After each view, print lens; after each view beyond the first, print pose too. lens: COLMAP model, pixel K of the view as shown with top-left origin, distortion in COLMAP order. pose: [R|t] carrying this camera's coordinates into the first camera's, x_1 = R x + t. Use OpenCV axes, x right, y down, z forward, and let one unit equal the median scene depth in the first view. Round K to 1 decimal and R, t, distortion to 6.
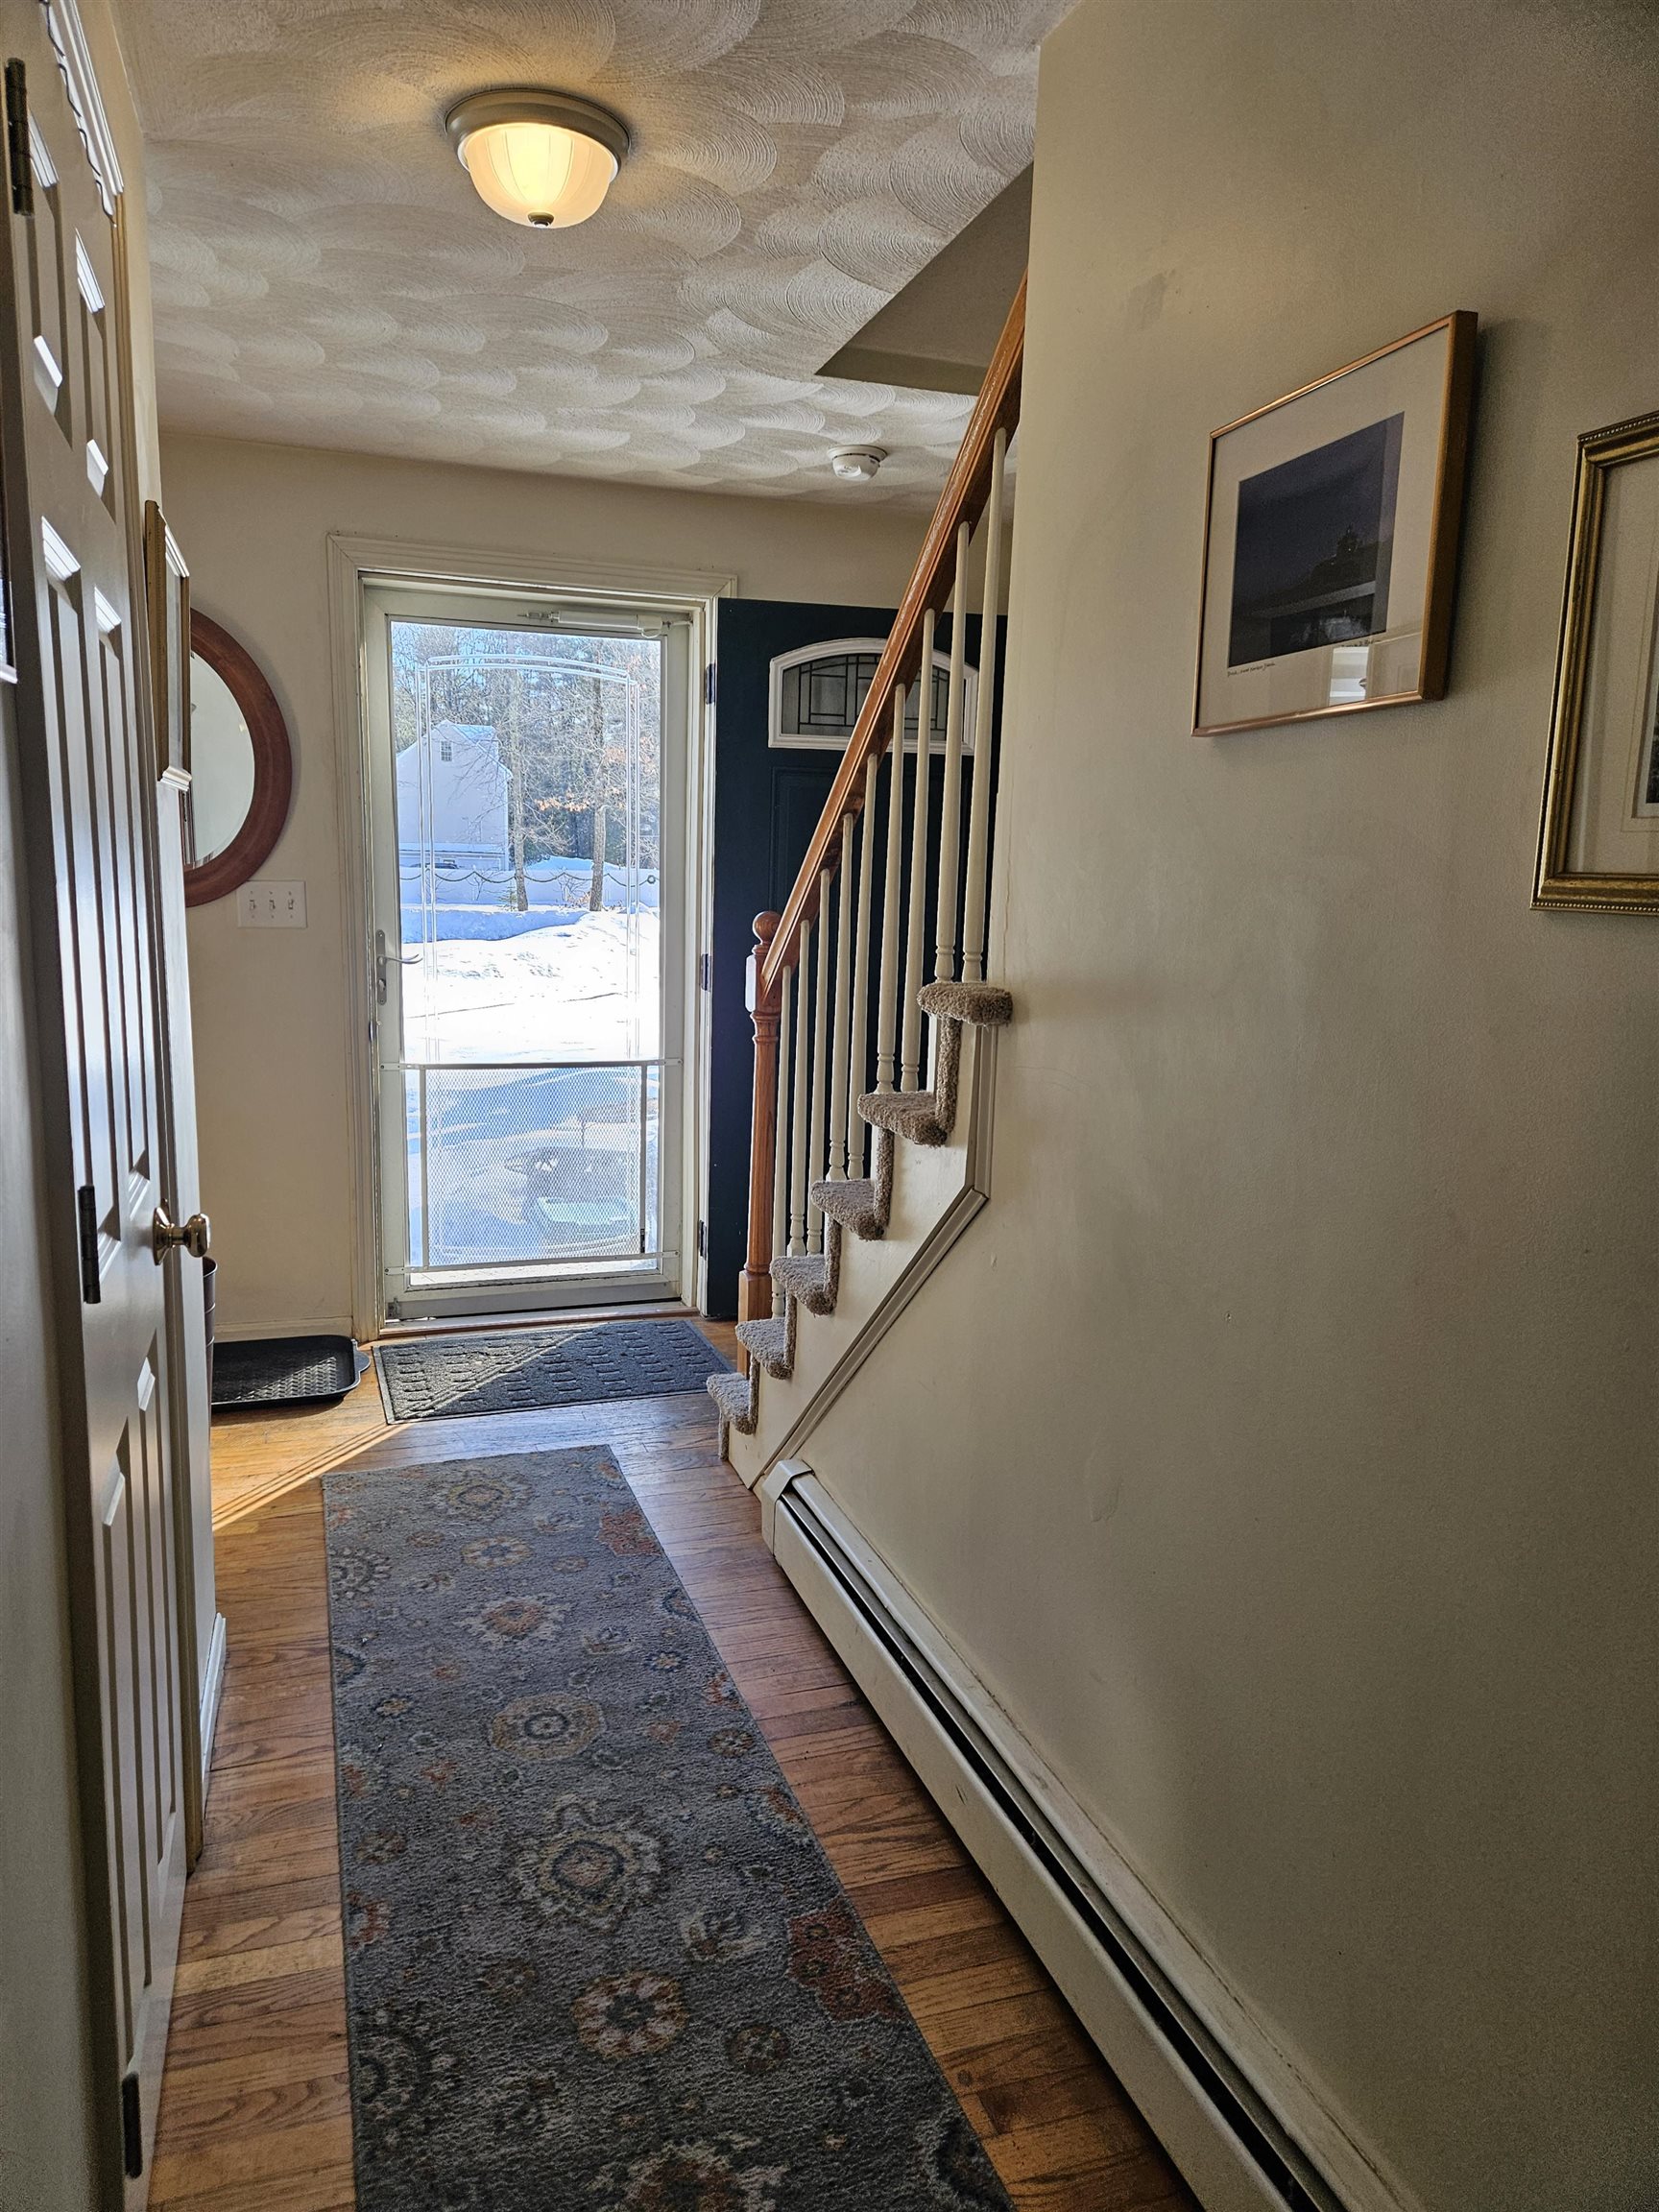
lens RADIAL K [[1509.1, 0, 833.2], [0, 1509.1, 1149.9], [0, 0, 1]] dist [0.094770, -0.069082]
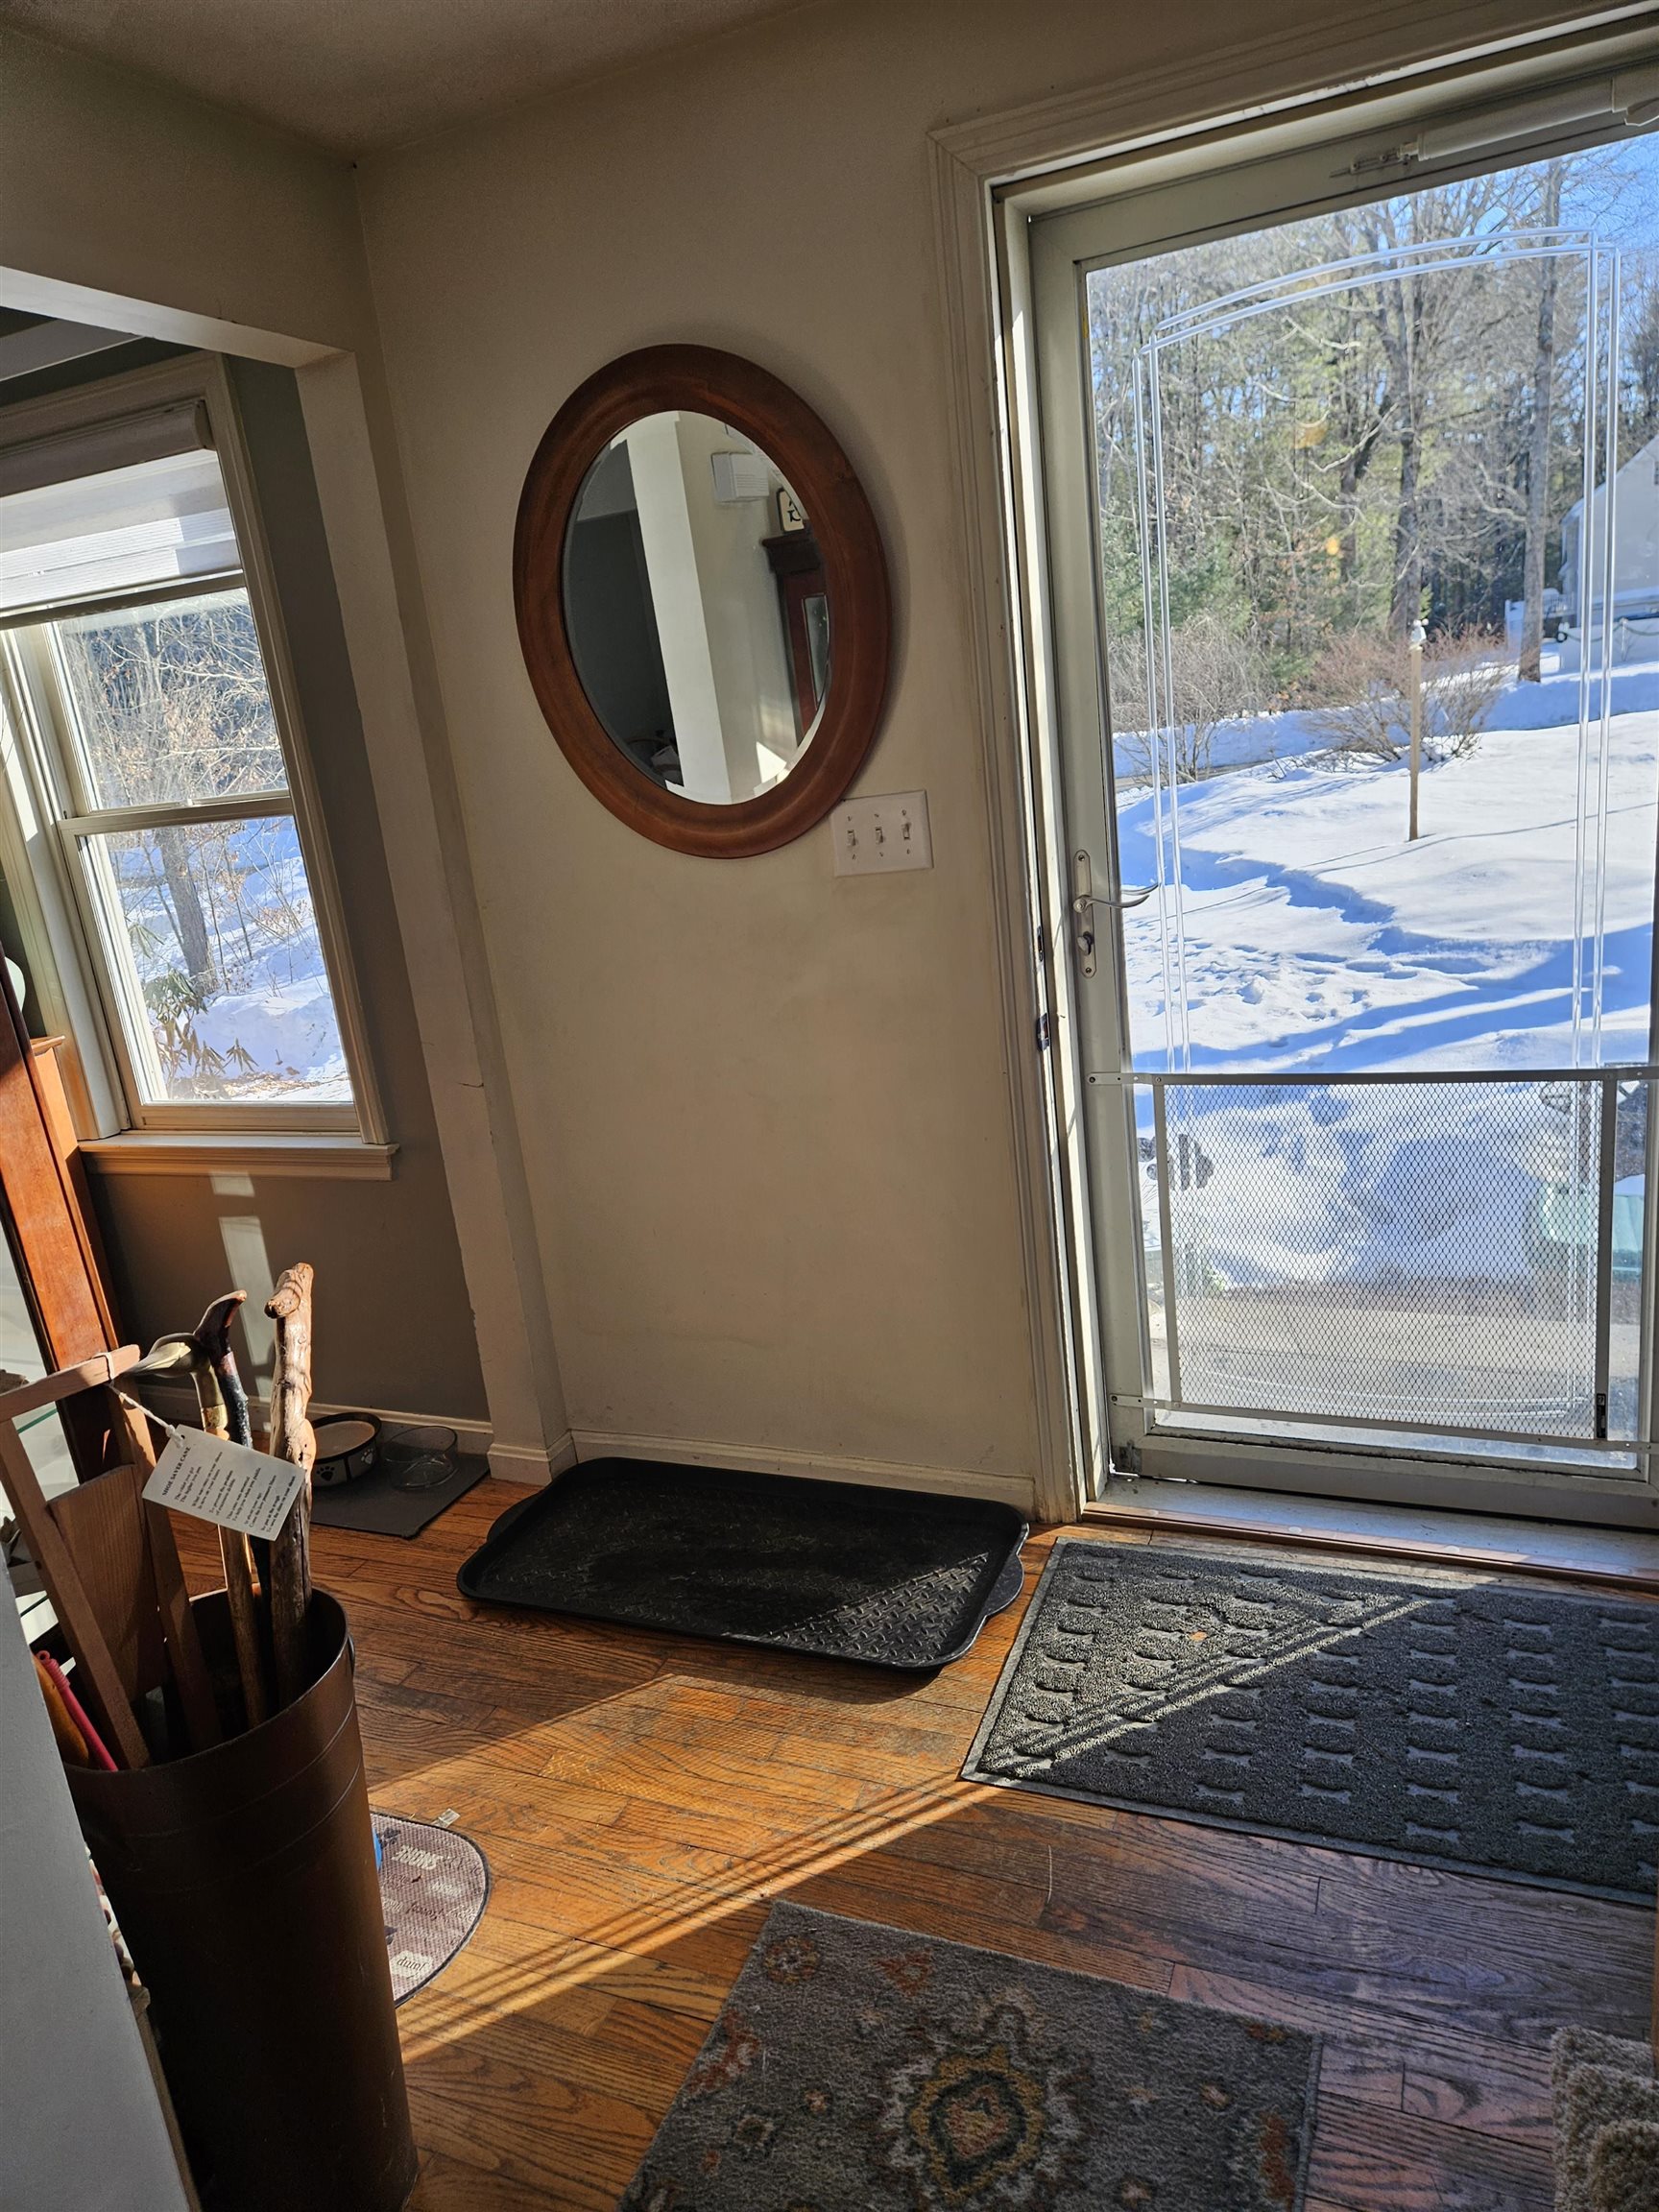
lens RADIAL K [[1473.0, 0, 787.2], [0, 1473.0, 1114.0], [0, 0, 1]] dist [0.072040, -0.067442]
pose [[0.711508, 0.073856, -0.698786, 0.023938], [0.009408, 0.993371, 0.114570, -0.109155], [0.702615, -0.088091, 0.706097, 0.511835]]
